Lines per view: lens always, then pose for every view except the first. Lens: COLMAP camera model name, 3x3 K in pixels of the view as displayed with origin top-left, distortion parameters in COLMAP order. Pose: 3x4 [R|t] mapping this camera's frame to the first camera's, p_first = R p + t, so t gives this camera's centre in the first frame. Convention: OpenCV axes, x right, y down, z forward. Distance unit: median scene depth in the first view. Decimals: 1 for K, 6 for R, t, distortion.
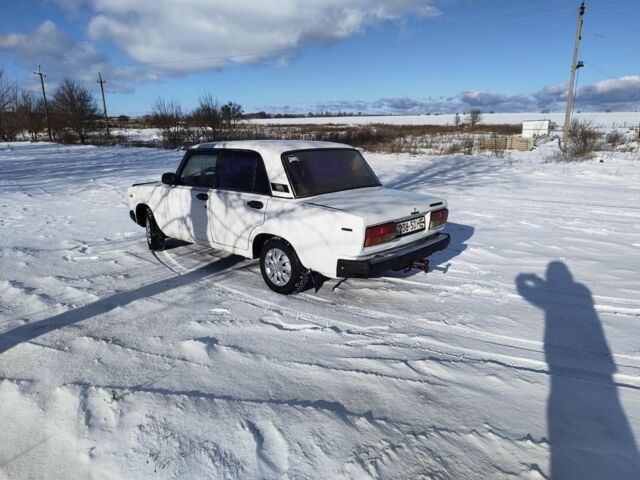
lens RADIAL K [[446.0, 0, 313.5], [0, 446.0, 243.8], [0, 0, 1]] dist [0.047266, -0.047703]
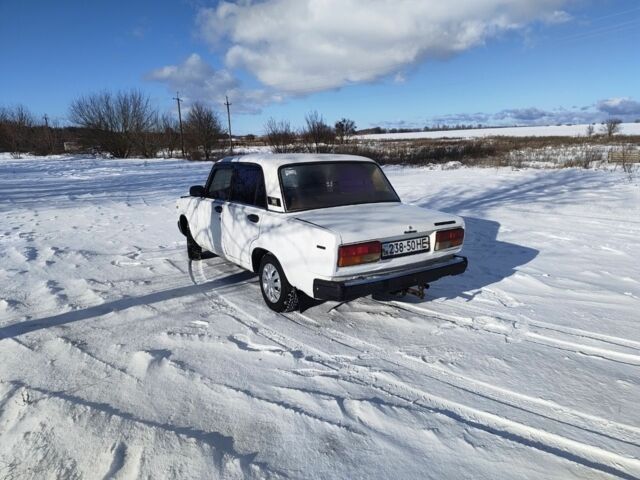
lens RADIAL K [[446.0, 0, 315.7], [0, 446.0, 229.6], [0, 0, 1]] dist [0.047266, -0.047703]
pose [[0.968835, 0.032664, -0.245544, 0.214152], [-0.047821, 0.997284, -0.056022, -0.011541], [0.243047, 0.066018, 0.967765, 0.064607]]
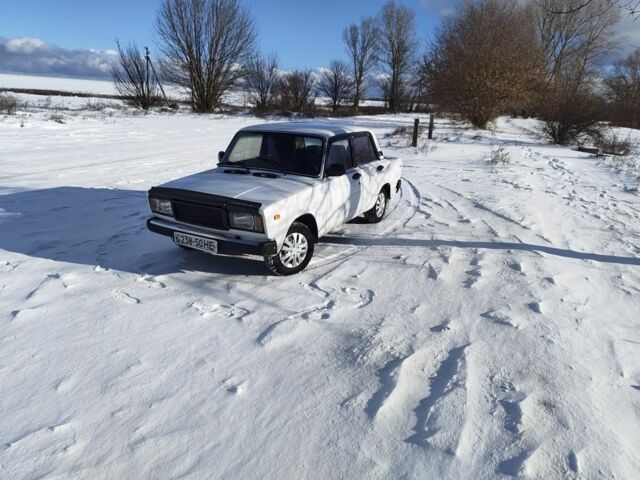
lens RADIAL K [[446.0, 0, 321.3], [0, 446.0, 244.2], [0, 0, 1]] dist [0.047266, -0.047703]
pose [[-0.258241, -0.296678, 0.919398, -1.301139], [0.211428, 0.911253, 0.353436, -0.362552], [-0.942661, 0.285658, -0.172596, 1.298132]]
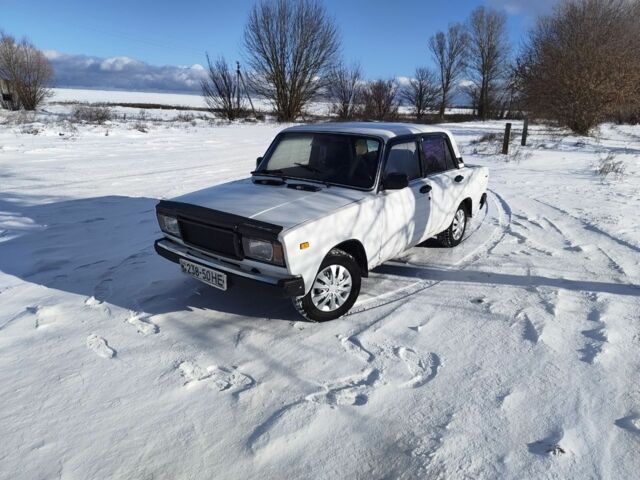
lens RADIAL K [[446.0, 0, 333.5], [0, 446.0, 229.2], [0, 0, 1]] dist [0.047266, -0.047703]
pose [[-0.102781, -0.252887, 0.962021, -1.075156], [0.232256, 0.934309, 0.270416, -0.305414], [-0.967209, 0.251228, -0.037295, 1.195157]]
